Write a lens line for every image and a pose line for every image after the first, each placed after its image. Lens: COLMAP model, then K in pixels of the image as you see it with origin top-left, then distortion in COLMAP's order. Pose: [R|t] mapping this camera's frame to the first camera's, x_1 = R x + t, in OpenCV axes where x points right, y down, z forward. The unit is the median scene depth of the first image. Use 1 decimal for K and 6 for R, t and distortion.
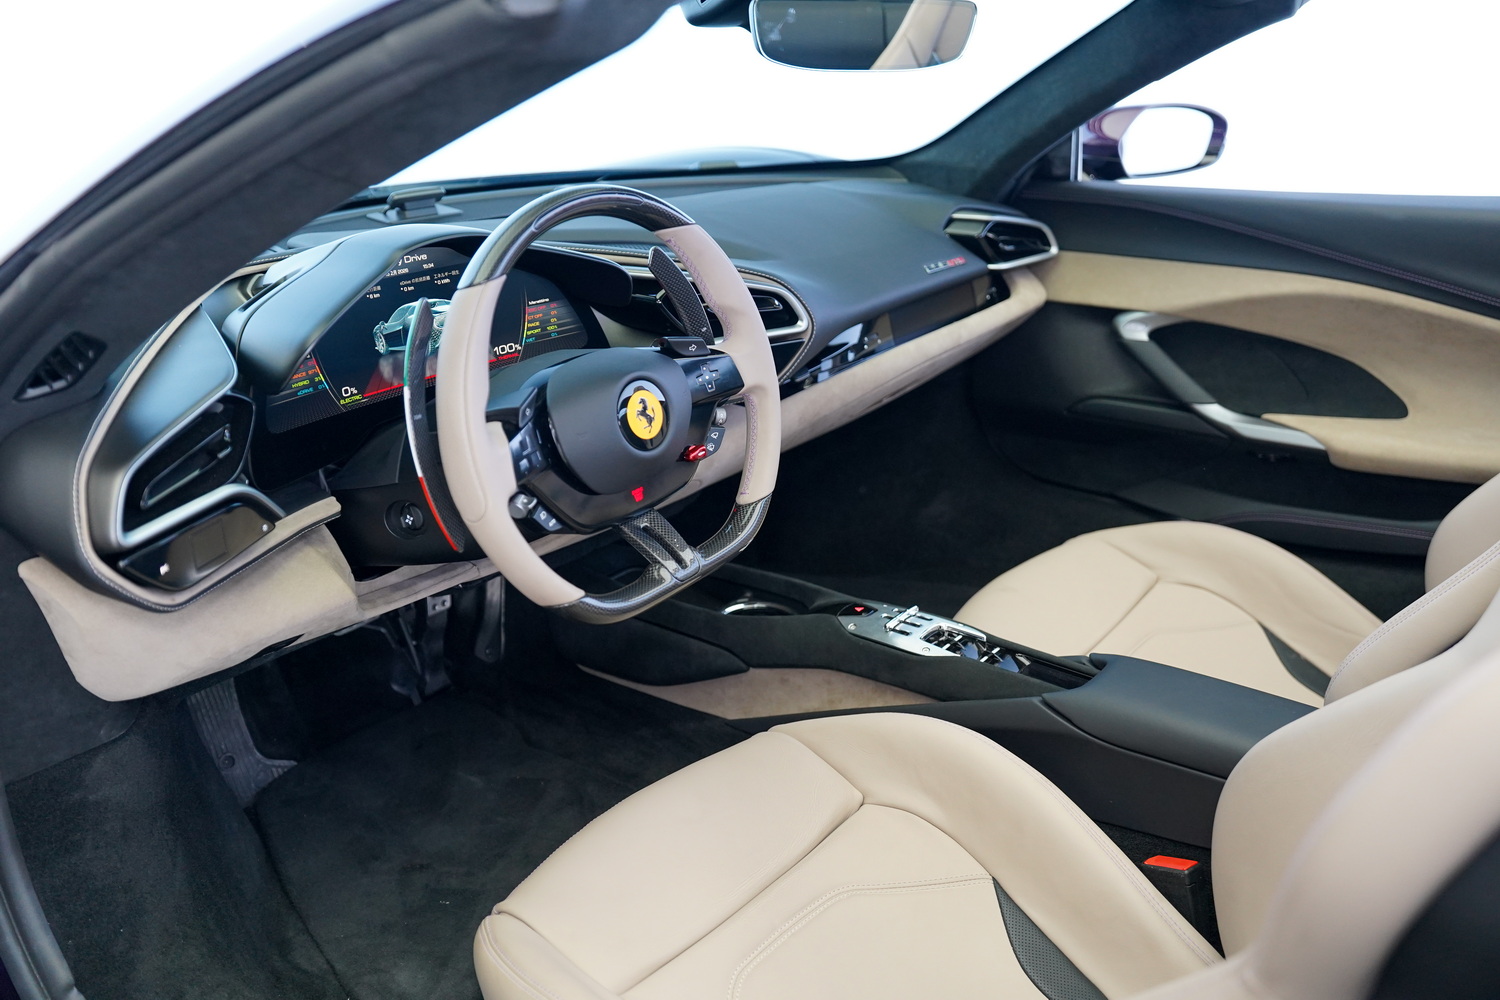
lens RADIAL K [[1344.0, 0, 751.0], [0, 1344.0, 494.2], [0, 0, 1]] dist [0.067680, -0.003795]
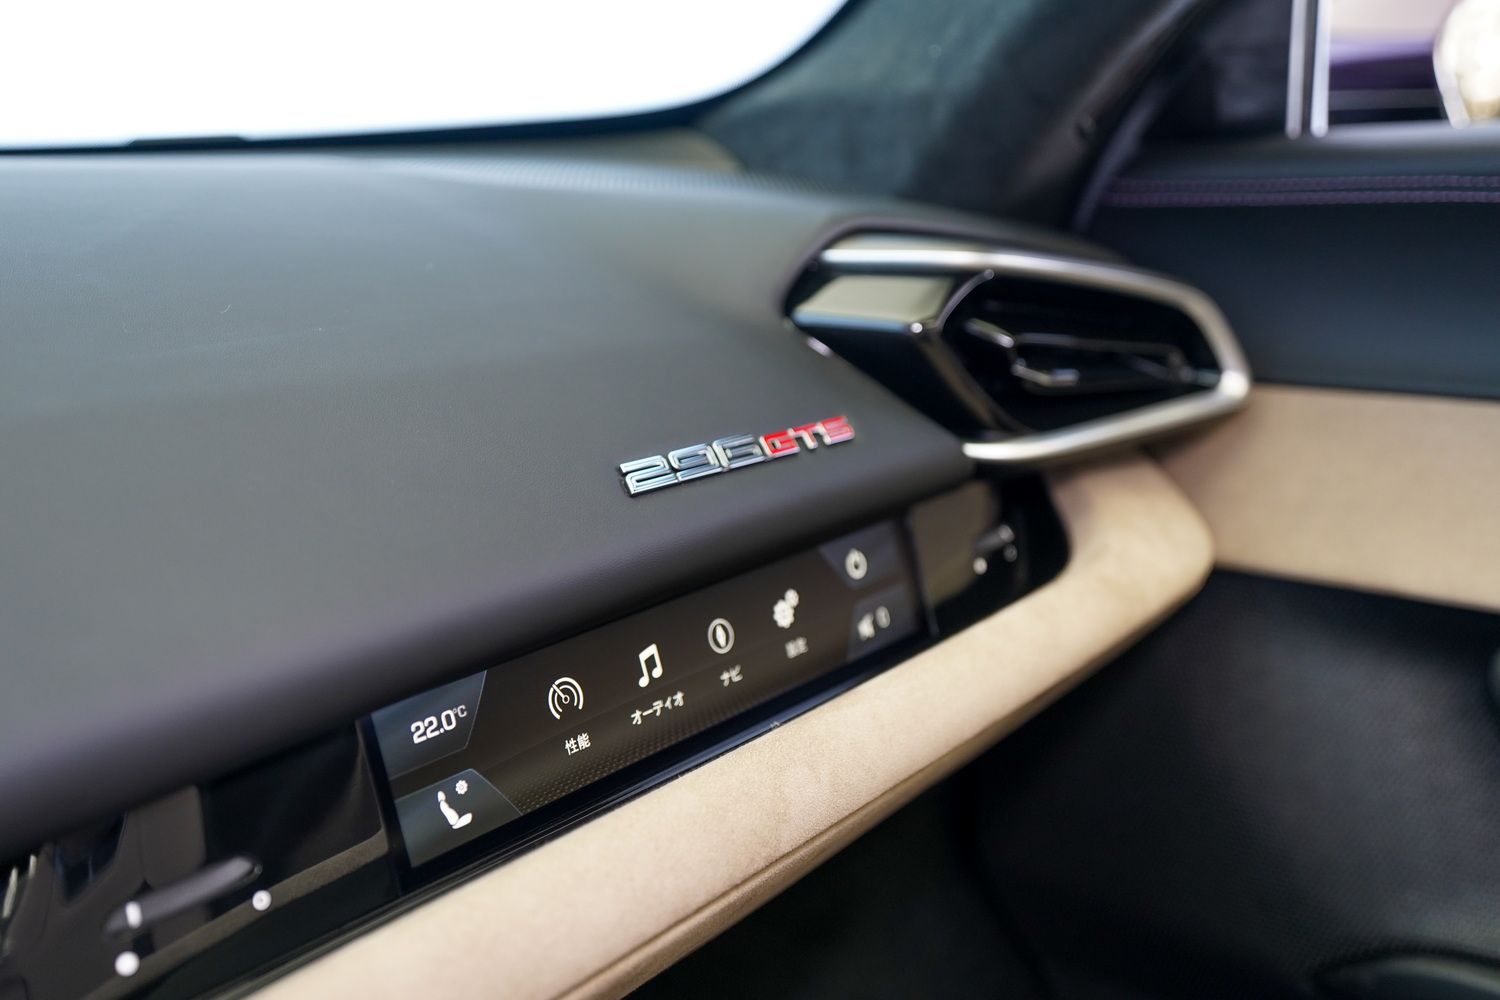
lens RADIAL K [[1541.0, 0, 757.4], [0, 1541.0, 498.1], [0, 0, 1]] dist [0.102942, 0.000000]
pose [[0.997285, -0.005641, -0.073423, 0.203560], [-0.002541, 0.993831, -0.110877, -0.165149], [0.073596, 0.110763, 0.991118, 0.920014]]
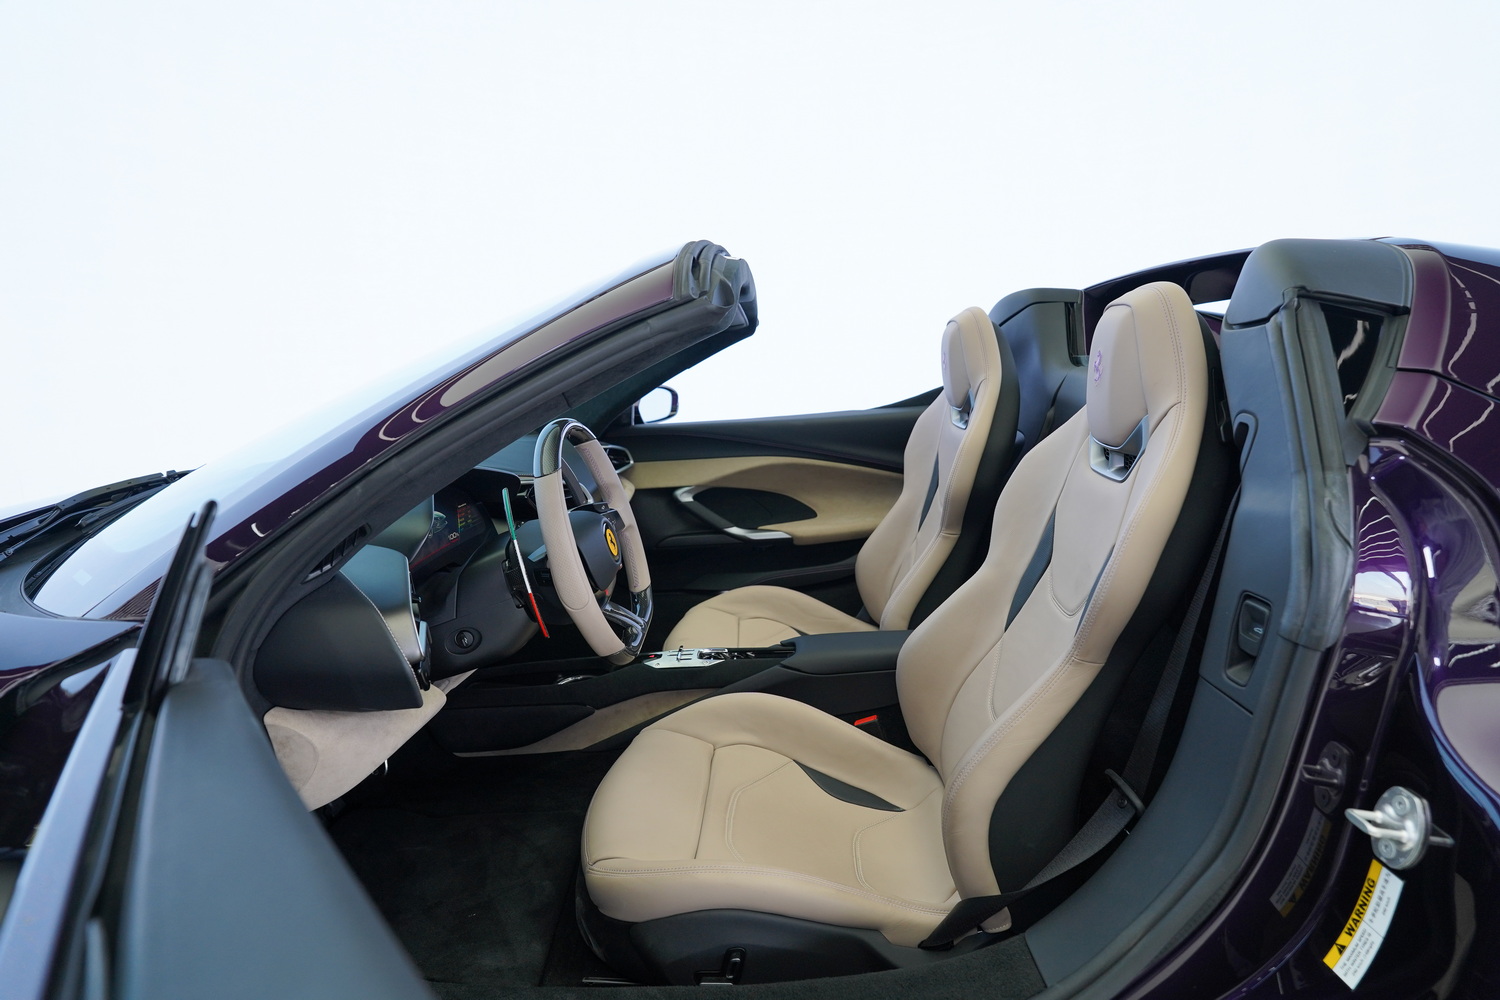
lens RADIAL K [[829.4, 0, 746.3], [0, 829.4, 500.2], [0, 0, 1]] dist [0.003250, 0.000319]
pose [[0.812519, -0.140628, 0.565718, -0.395334], [0.239742, 0.965207, -0.104398, 0.031394], [-0.531354, 0.220452, 0.817963, 0.012897]]
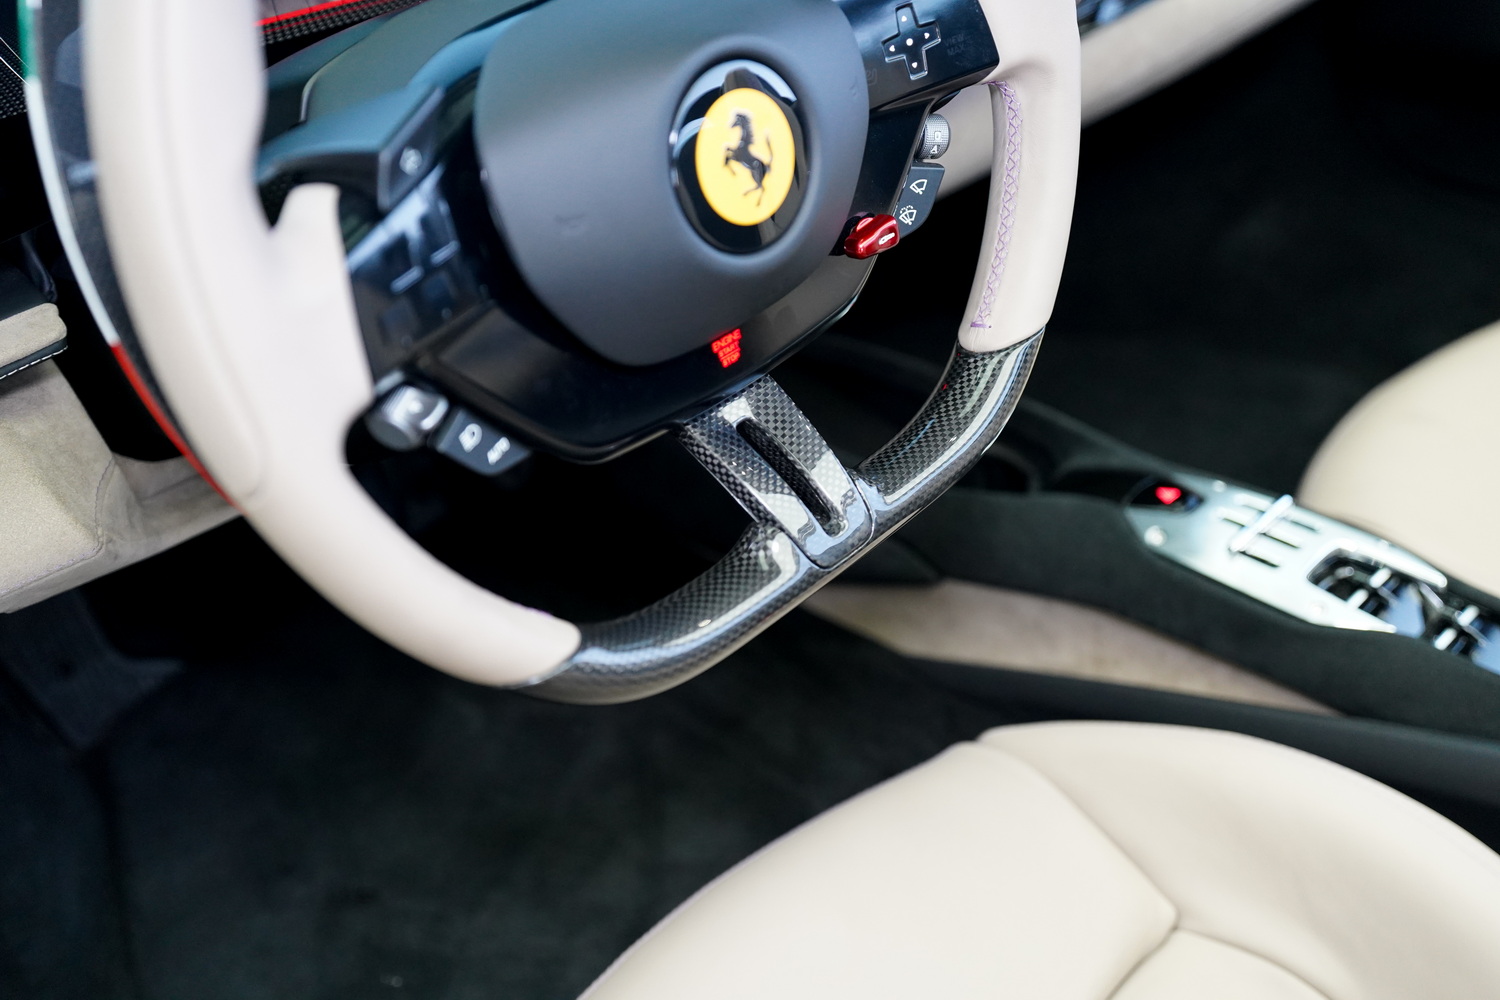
lens RADIAL K [[1541.0, 0, 746.1], [0, 1541.0, 510.3], [0, 0, 1]] dist [0.102942, 0.000000]
pose [[0.994552, 0.046772, -0.093160, -0.024650], [-0.022726, 0.969480, 0.244114, -0.050425], [0.101734, -0.240667, 0.965261, 0.406095]]
